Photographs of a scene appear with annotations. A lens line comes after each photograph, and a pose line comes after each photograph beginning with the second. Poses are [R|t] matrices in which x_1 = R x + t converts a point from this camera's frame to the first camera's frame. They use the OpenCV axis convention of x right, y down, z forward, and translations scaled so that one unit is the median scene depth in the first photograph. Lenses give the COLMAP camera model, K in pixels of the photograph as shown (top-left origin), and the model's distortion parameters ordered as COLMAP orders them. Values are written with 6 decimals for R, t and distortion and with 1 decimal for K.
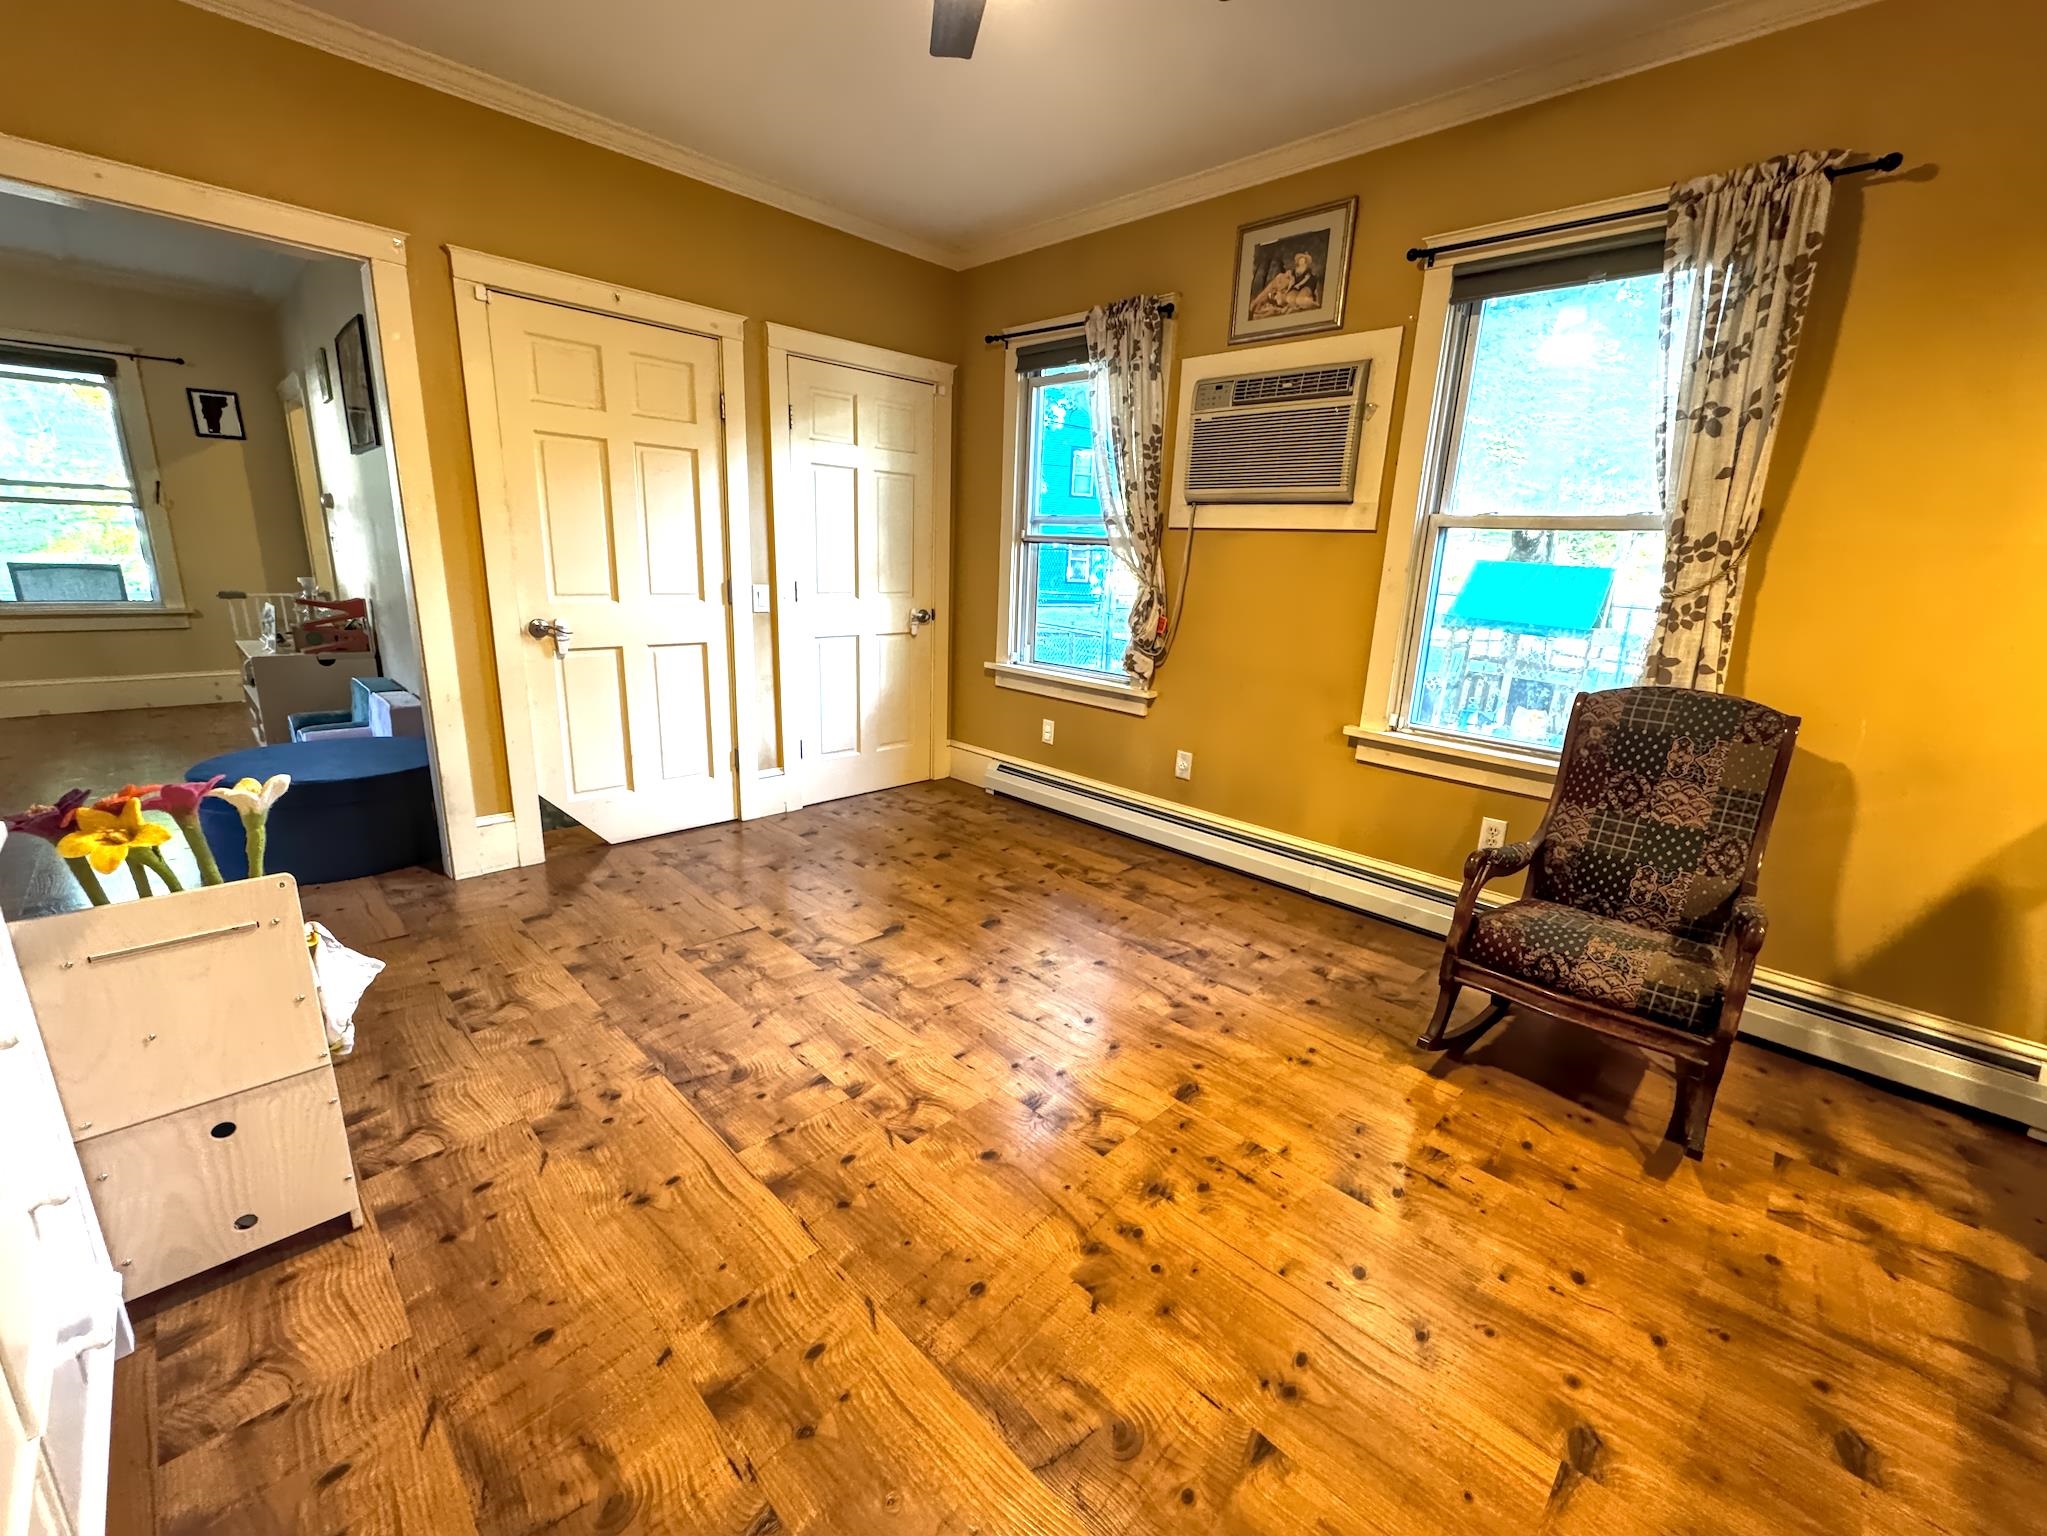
lens RADIAL K [[829.6, 0, 1027.7], [0, 829.6, 763.9], [0, 0, 1]] dist [-0.003027, -0.000492]
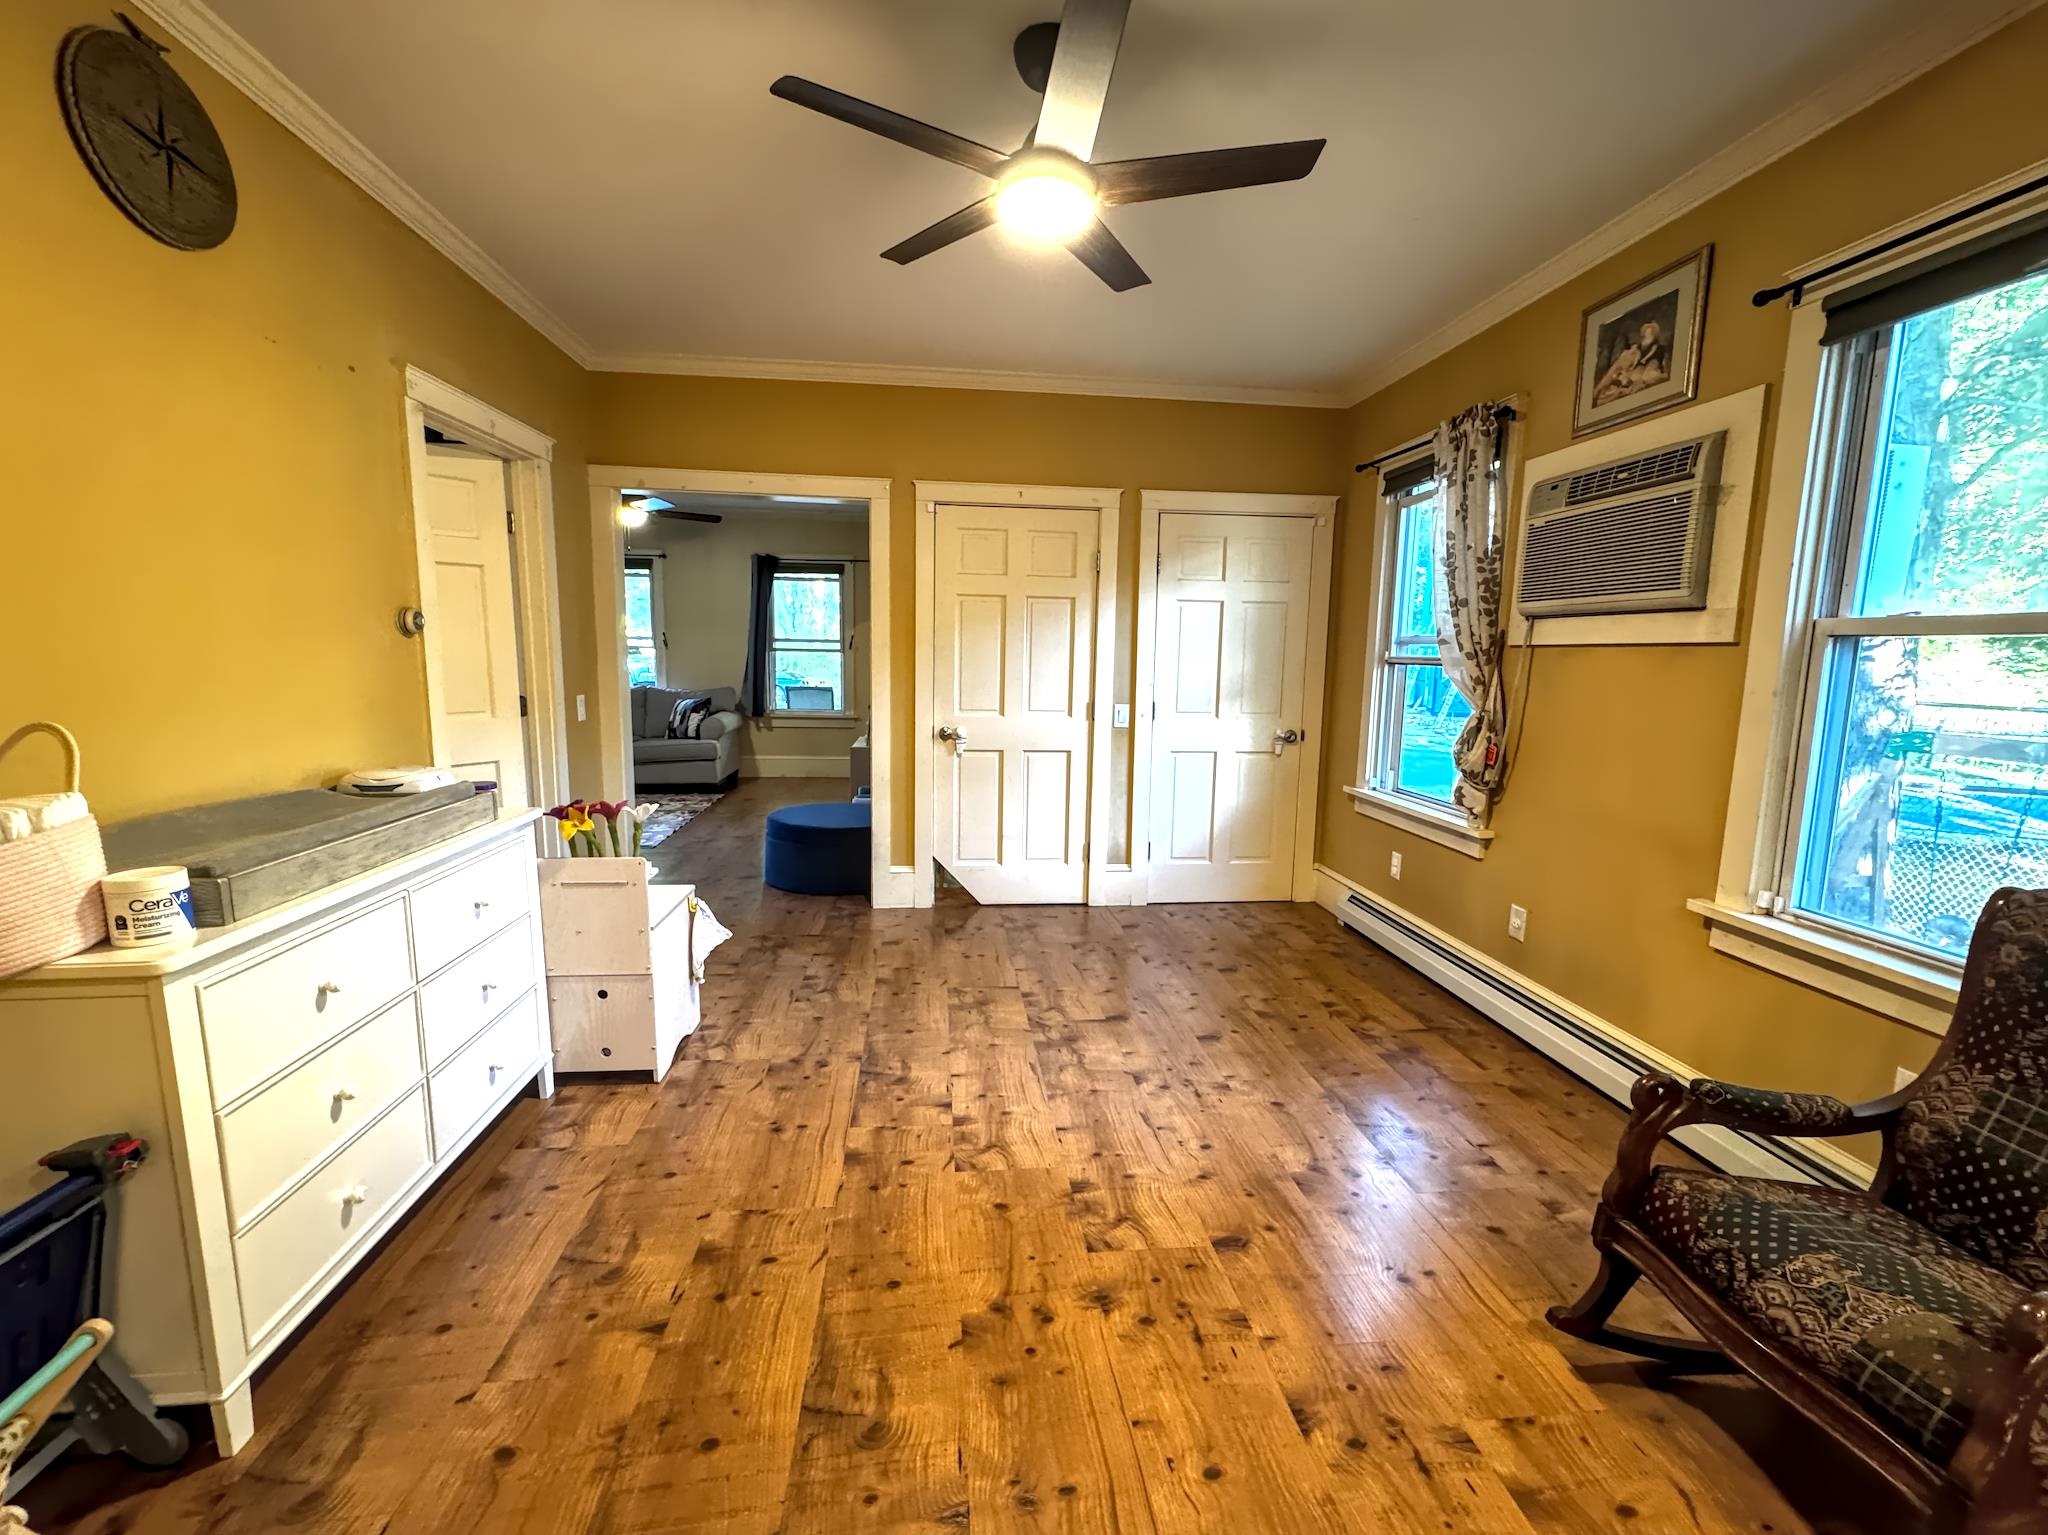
lens RADIAL K [[830.1, 0, 1028.0], [0, 830.1, 766.6], [0, 0, 1]] dist [-0.003027, -0.000492]
pose [[0.774094, 0.058107, -0.630398, 0.445092], [-0.143814, 0.985885, -0.085721, -0.015406], [0.616519, 0.157017, 0.771524, 0.044828]]
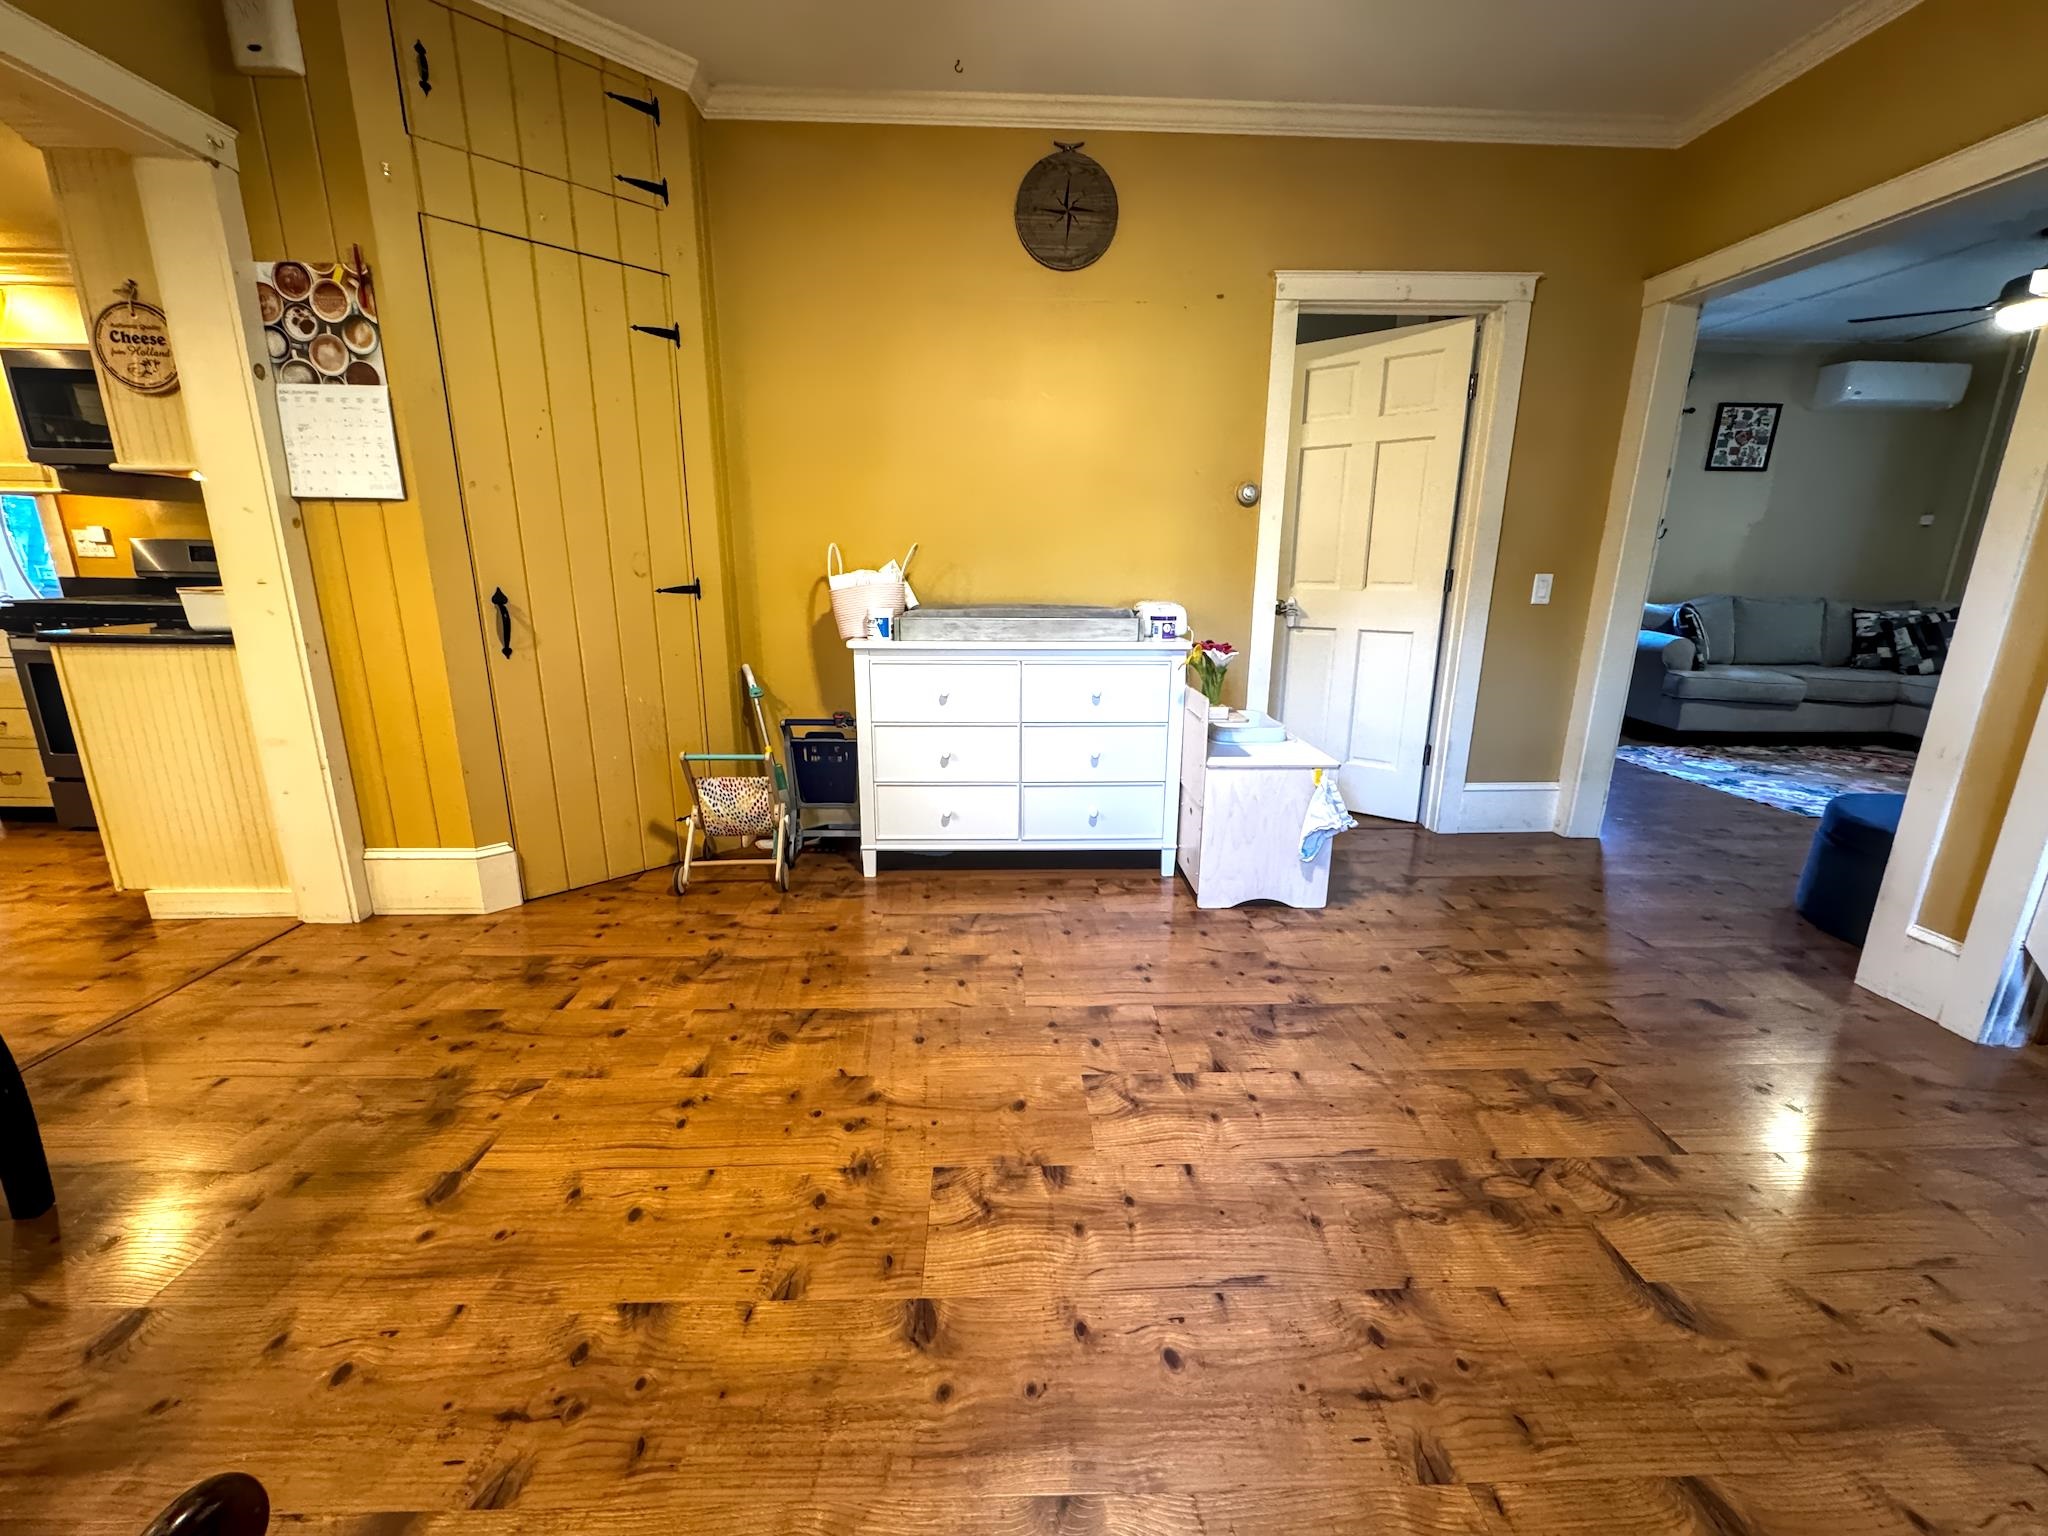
lens RADIAL K [[830.1, 0, 1024.4], [0, 830.1, 767.9], [0, 0, 1]] dist [-0.003027, -0.000492]
pose [[-0.689653, 0.127517, -0.712824, 0.413090], [-0.219580, 0.901202, 0.373658, -0.179985], [0.690046, 0.414216, -0.593517, 0.973030]]
